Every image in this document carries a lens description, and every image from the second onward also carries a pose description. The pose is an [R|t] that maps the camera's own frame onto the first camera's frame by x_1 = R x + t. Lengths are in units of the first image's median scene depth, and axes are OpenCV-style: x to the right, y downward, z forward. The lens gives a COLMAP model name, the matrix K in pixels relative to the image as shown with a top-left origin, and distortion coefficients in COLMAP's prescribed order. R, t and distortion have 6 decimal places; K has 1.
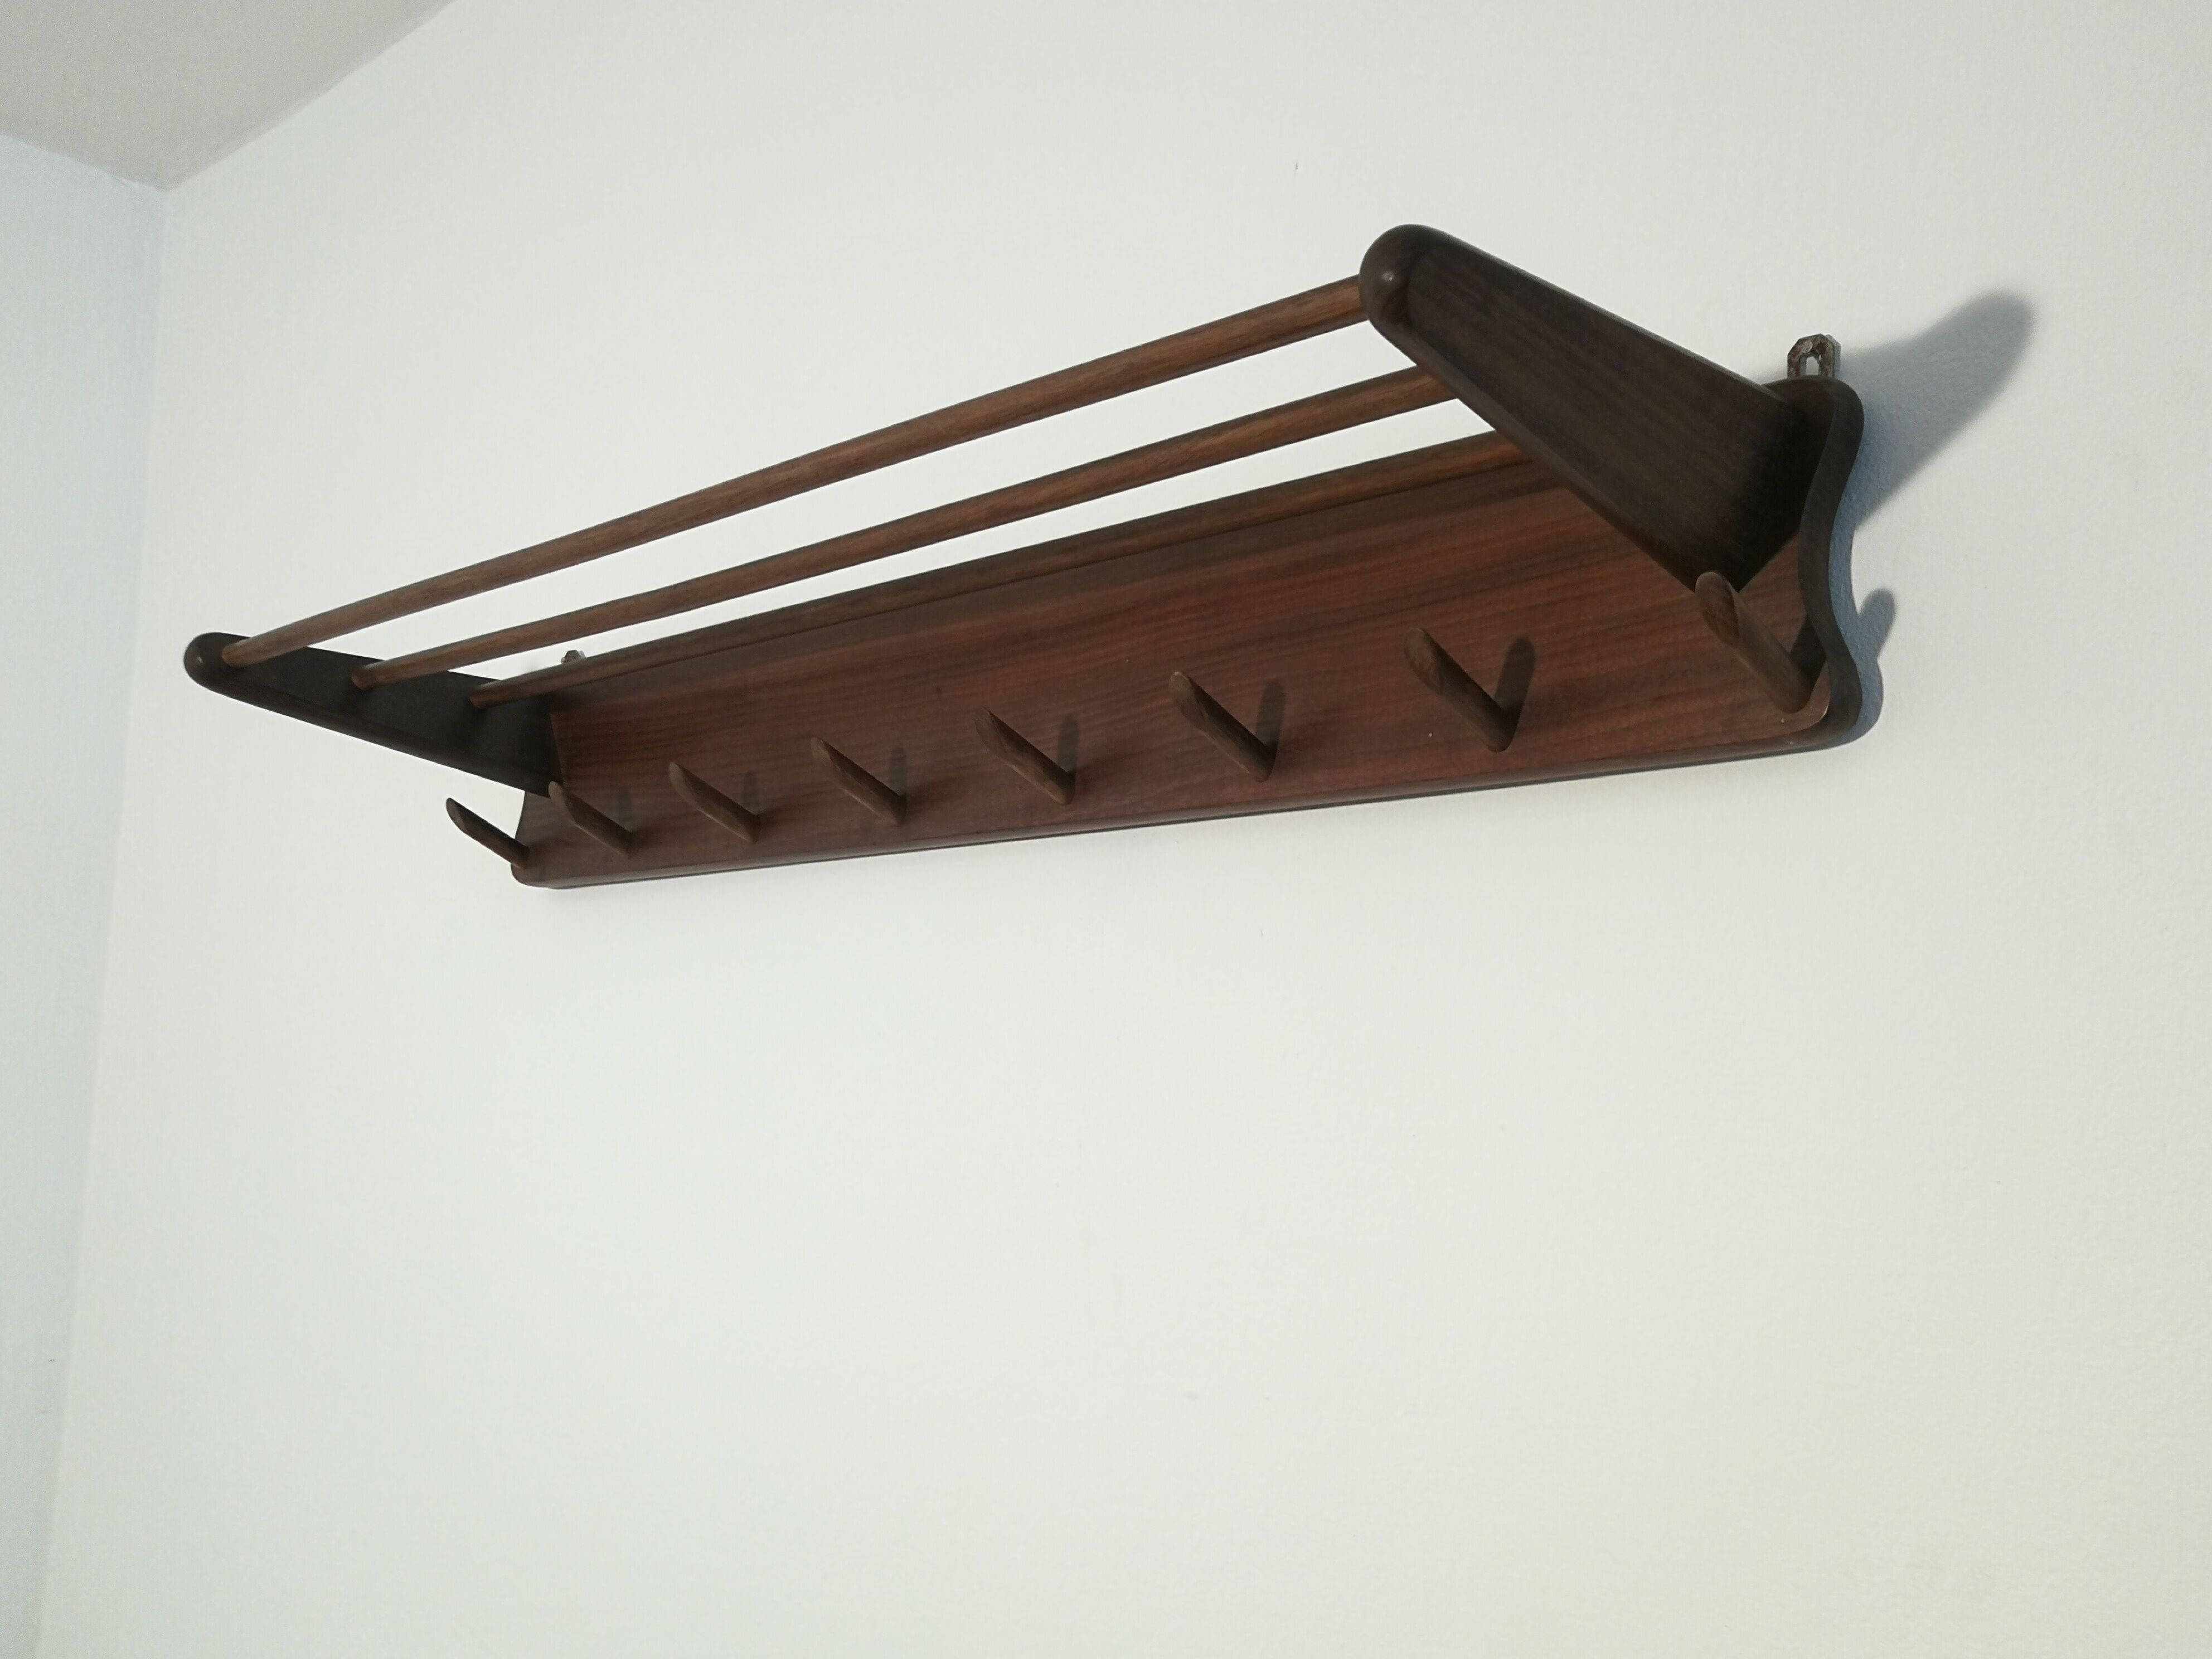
lens RADIAL K [[2215.9, 0, 1102.8], [0, 2215.9, 885.7], [0, 0, 1]] dist [0.041626, -0.008783]
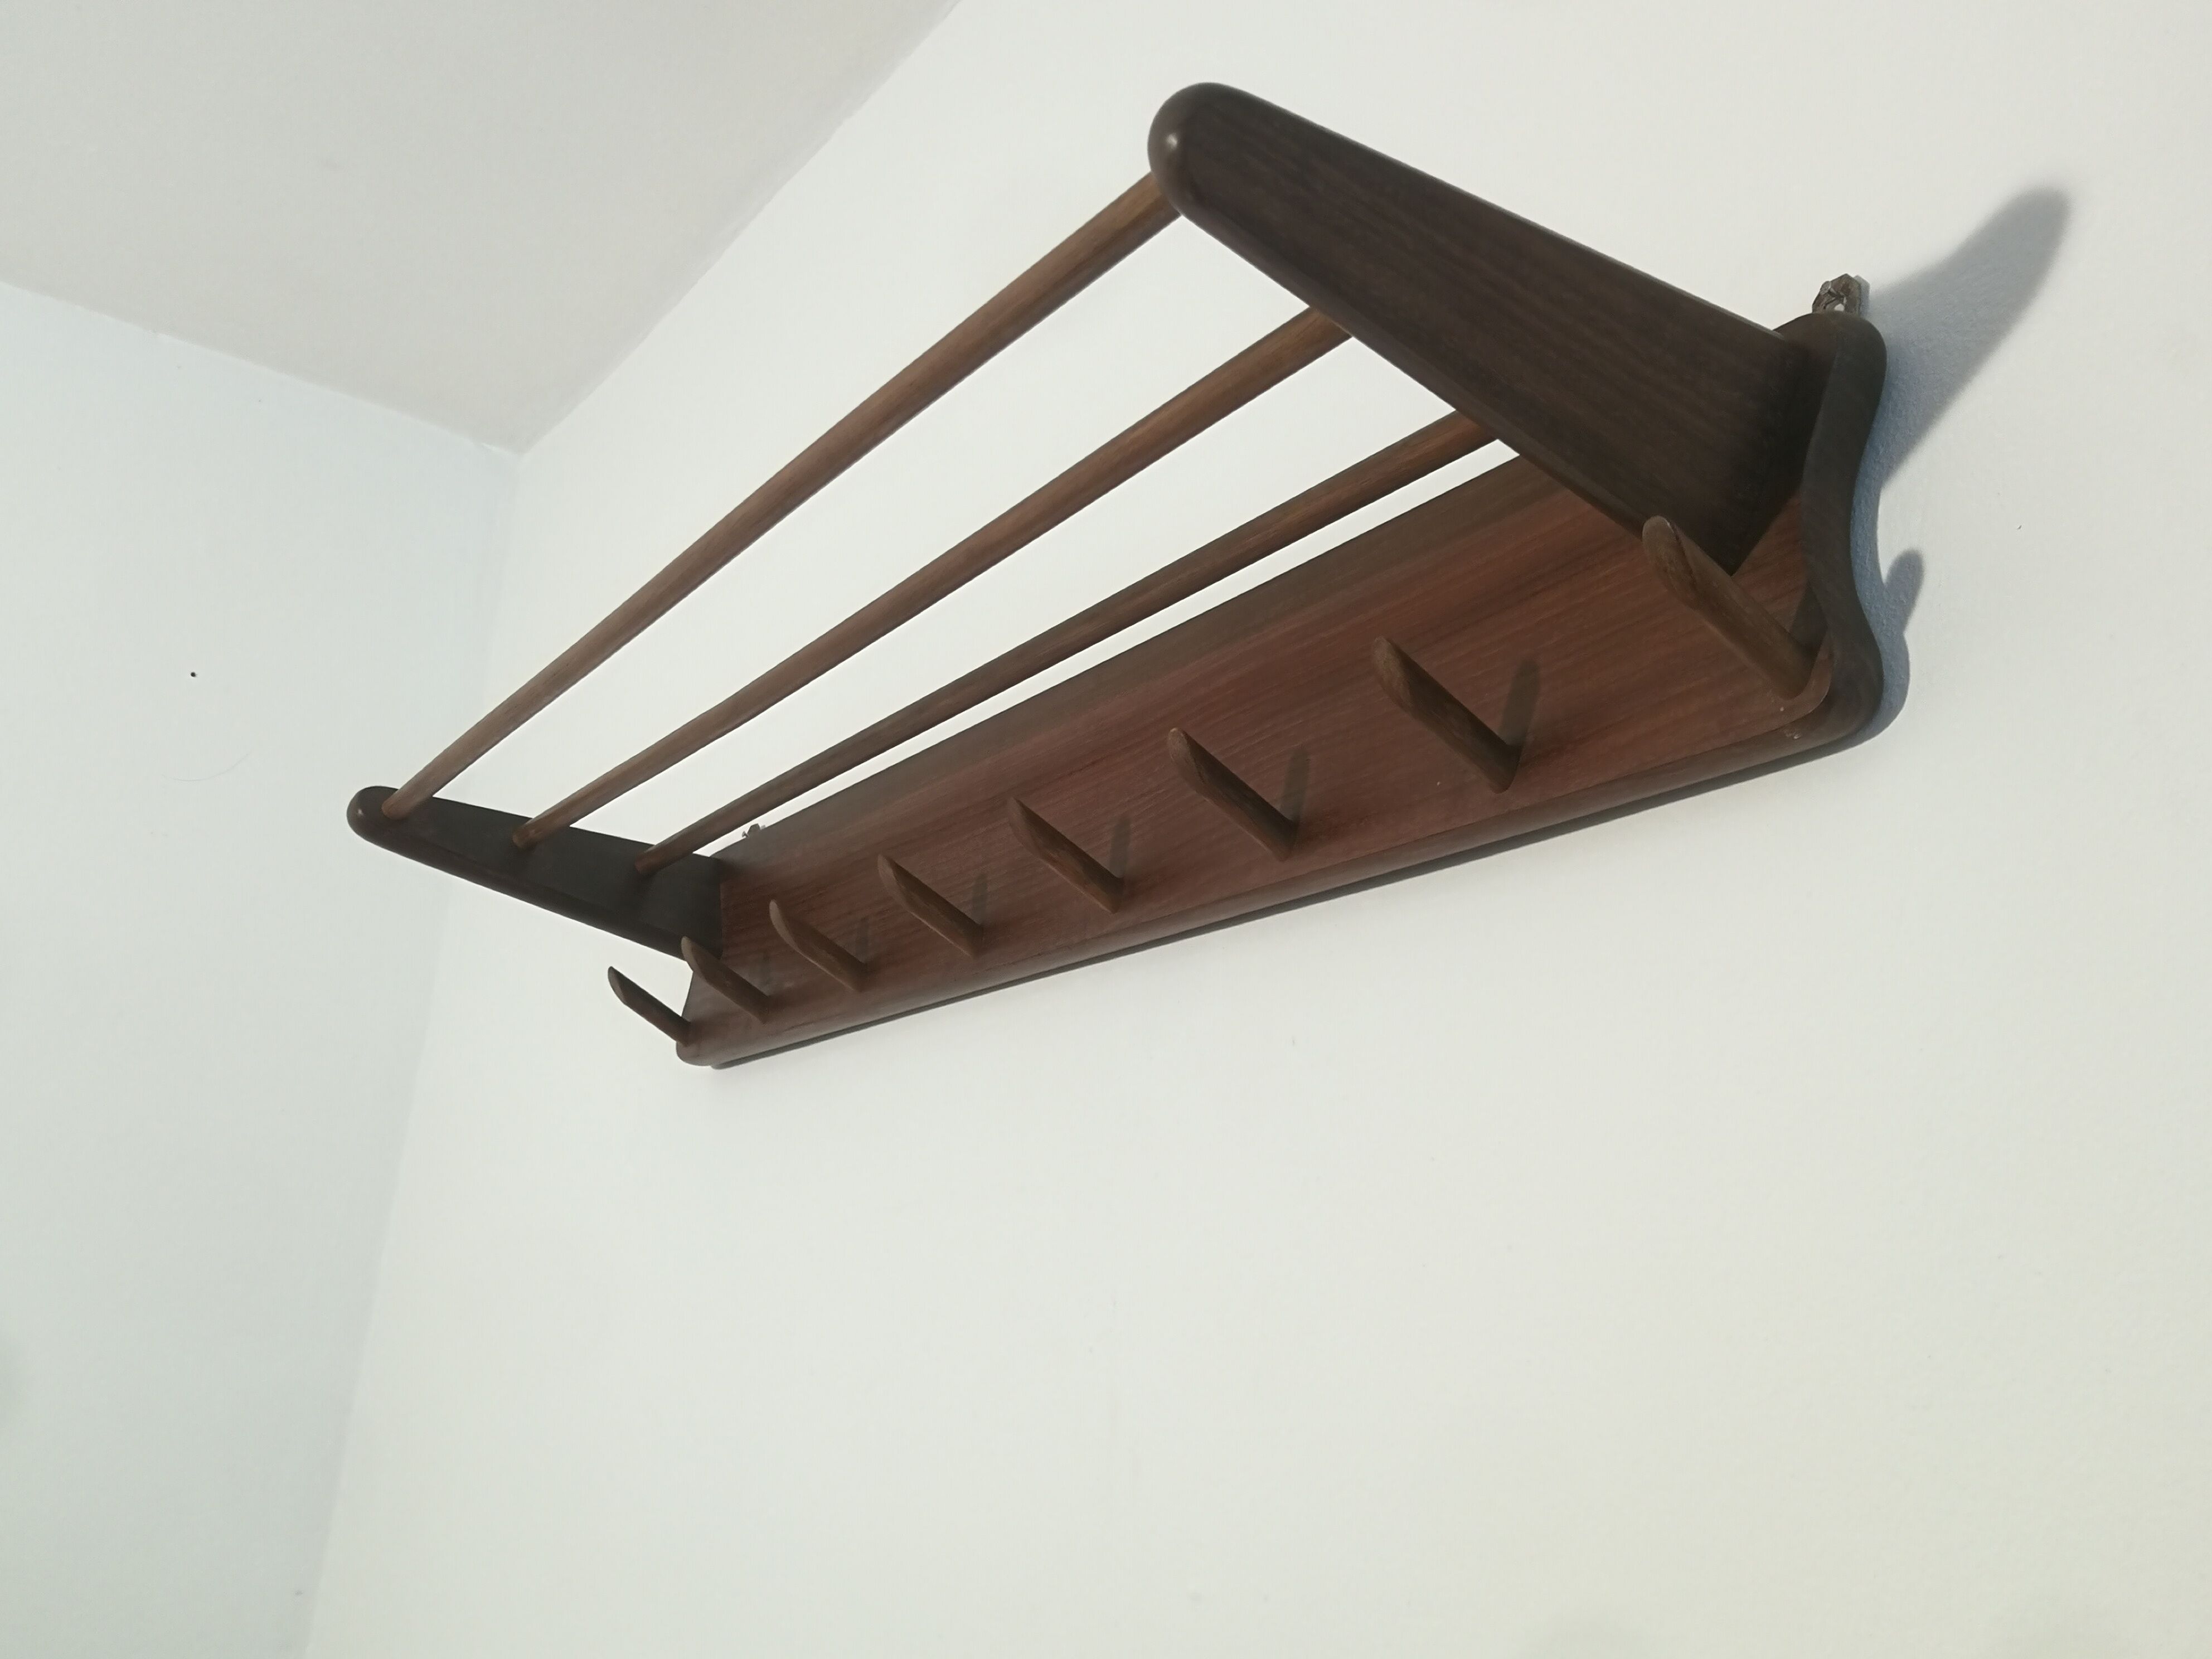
lens RADIAL K [[2271.8, 0, 1106.0], [0, 2271.8, 829.5], [0, 0, 1]] dist [0.059181, -0.004292]
pose [[0.974129, -0.002850, -0.225975, 0.231939], [-0.038563, 0.983159, -0.178636, 0.116526], [0.222679, 0.182728, 0.957614, 0.141979]]
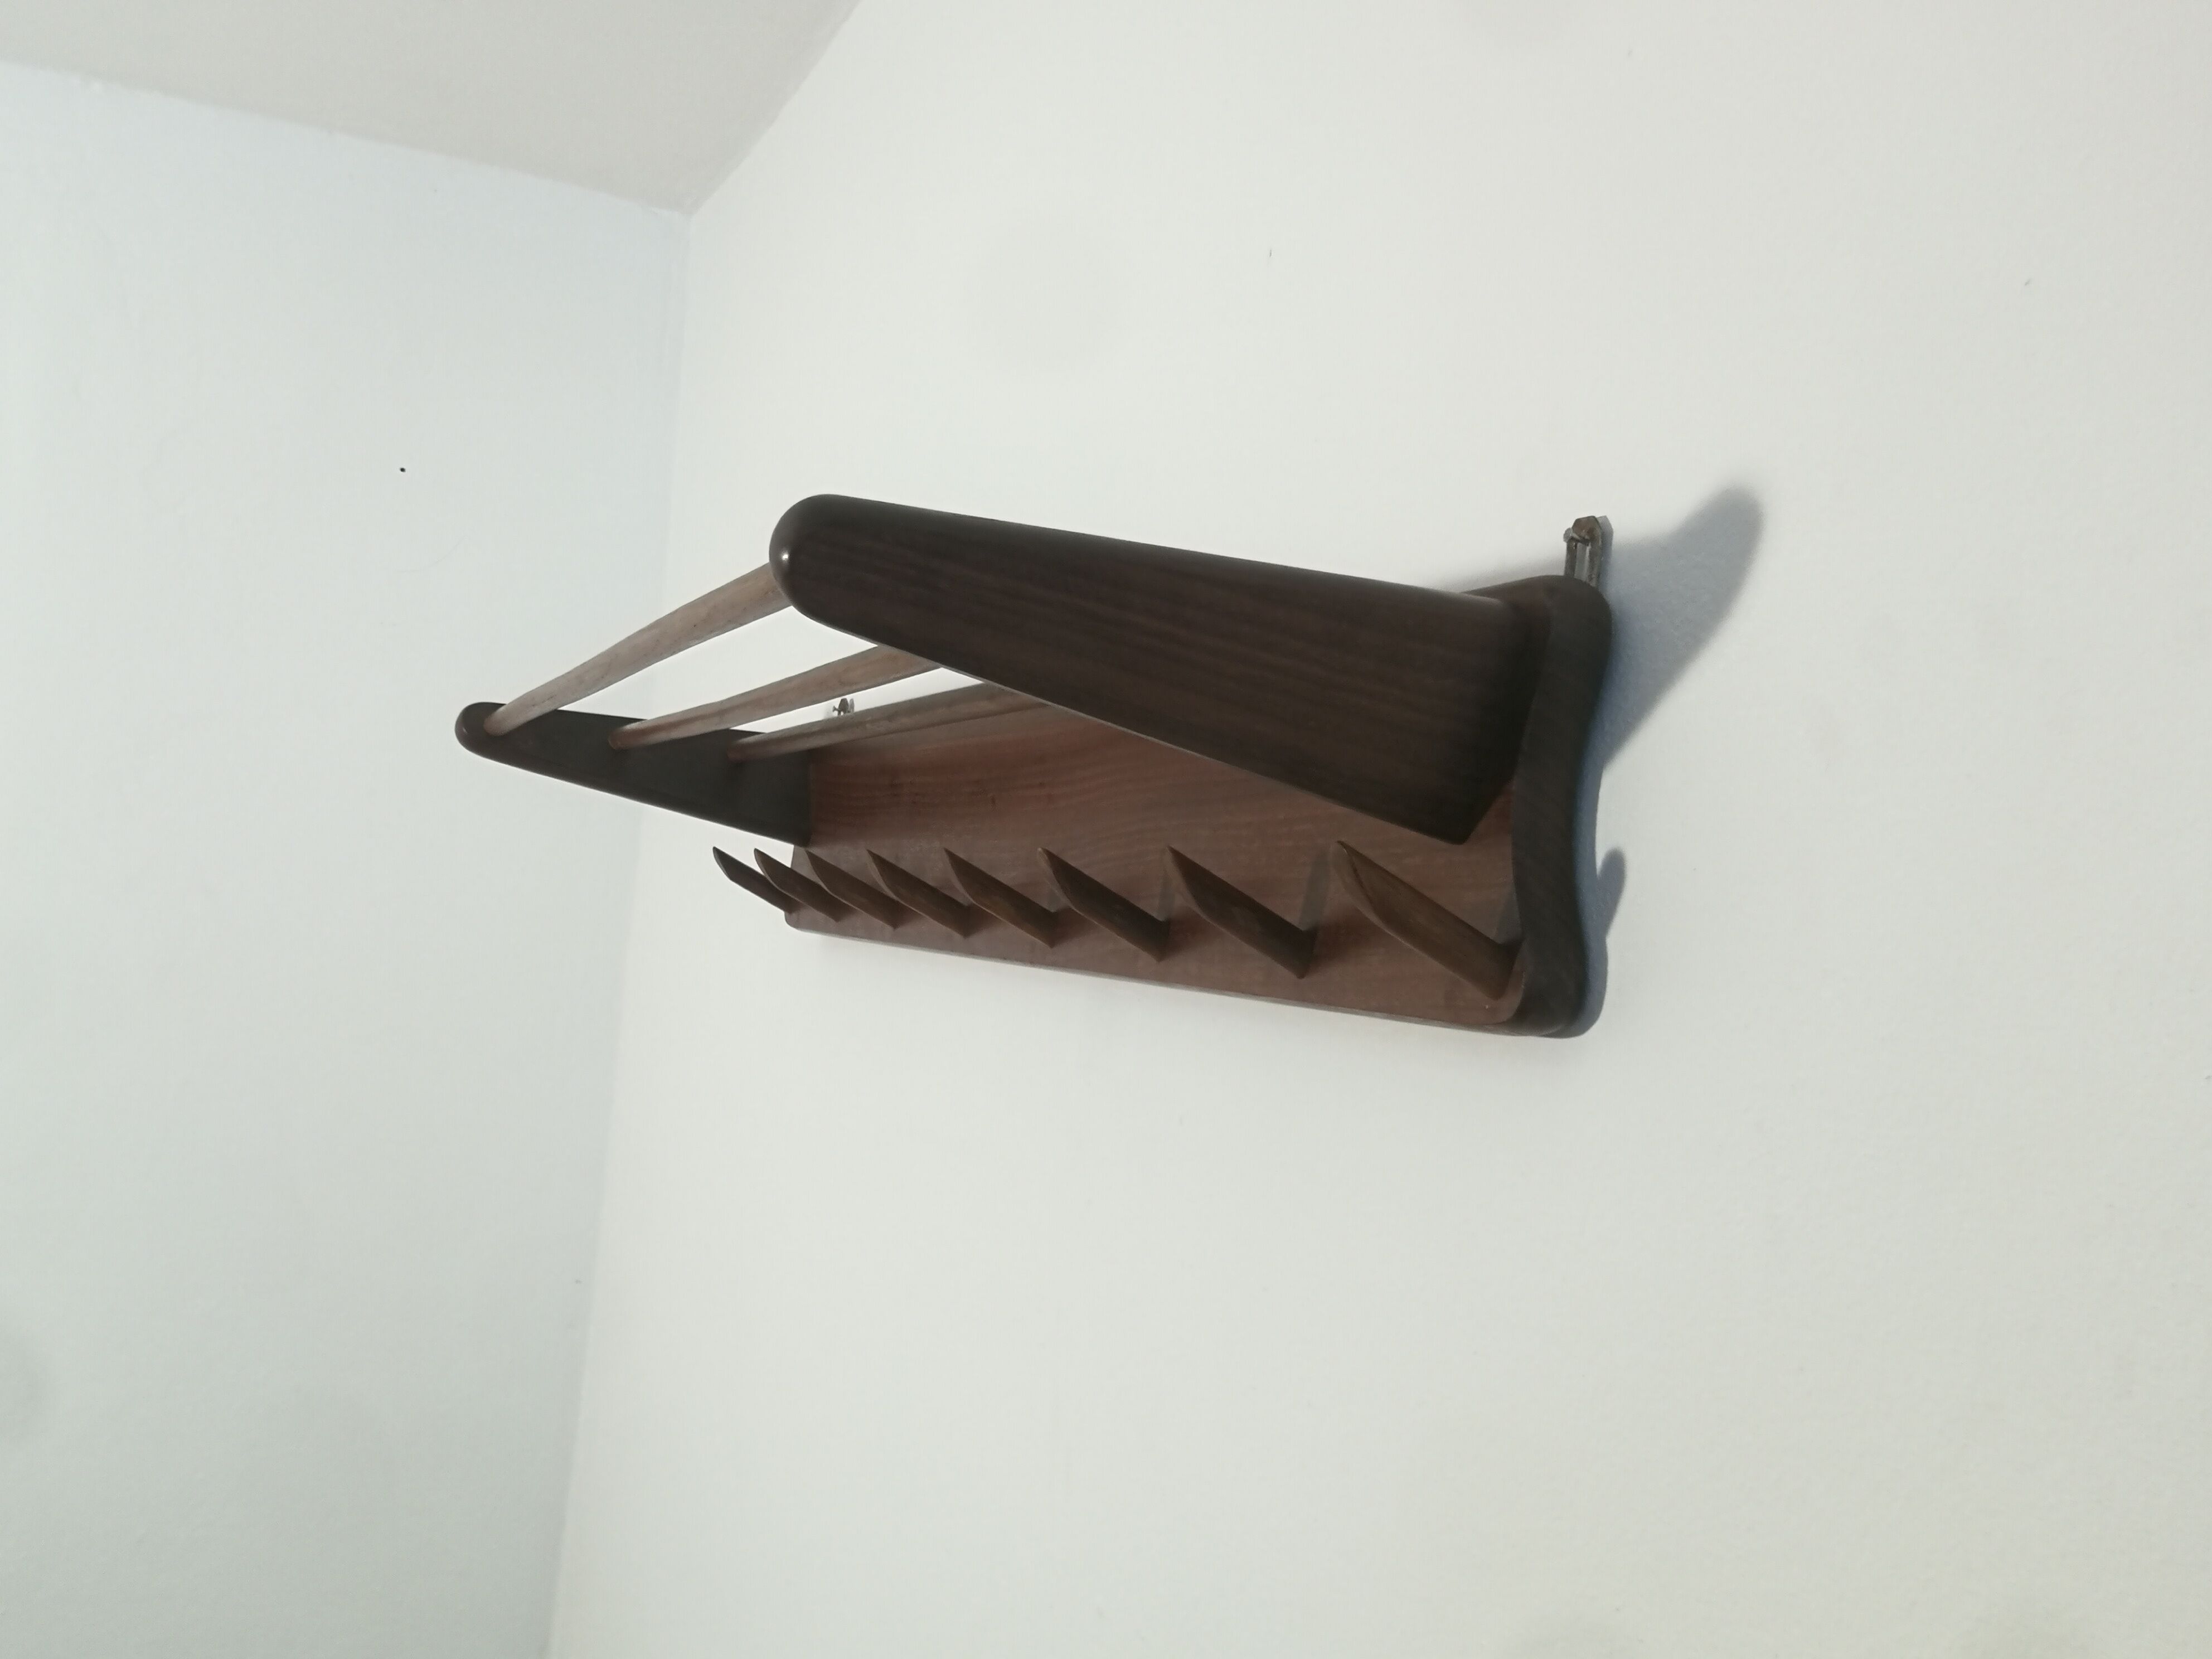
lens RADIAL K [[2207.8, 0, 1106.0], [0, 2207.8, 829.5], [0, 0, 1]] dist [0.055304, 0.000770]
pose [[0.925740, 0.030387, -0.376938, 0.439308], [-0.014891, 0.998922, 0.043957, -0.158035], [0.377868, -0.035079, 0.925195, 0.180705]]
